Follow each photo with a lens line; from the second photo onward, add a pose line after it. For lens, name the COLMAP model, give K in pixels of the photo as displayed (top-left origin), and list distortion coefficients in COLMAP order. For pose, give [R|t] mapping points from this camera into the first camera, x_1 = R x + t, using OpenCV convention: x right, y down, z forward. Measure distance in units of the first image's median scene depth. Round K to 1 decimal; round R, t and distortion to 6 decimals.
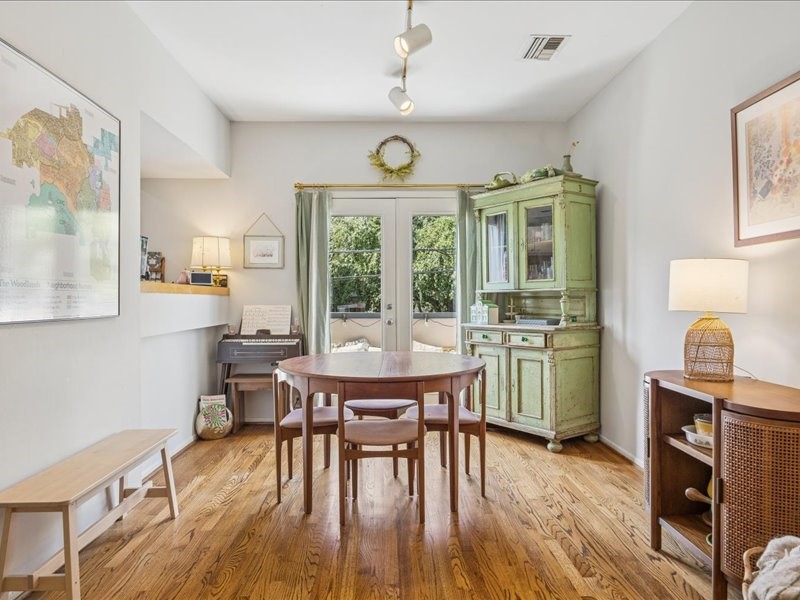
lens RADIAL K [[546.6, 0, 400.0], [0, 546.6, 300.0], [0, 0, 1]] dist [-0.004419, 0.001145]
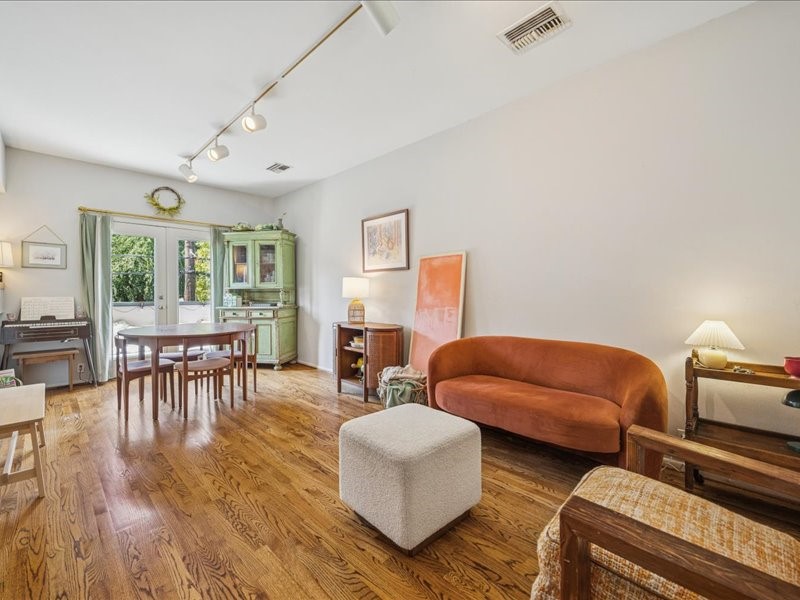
lens RADIAL K [[349.6, 0, 400.0], [0, 349.6, 300.0], [0, 0, 1]] dist [-0.000919, -0.000203]
pose [[0.727690, -0.011613, 0.685808, -0.246963], [-0.000623, 0.999845, 0.017592, 0.001759], [-0.685906, -0.013229, 0.727570, -0.207105]]
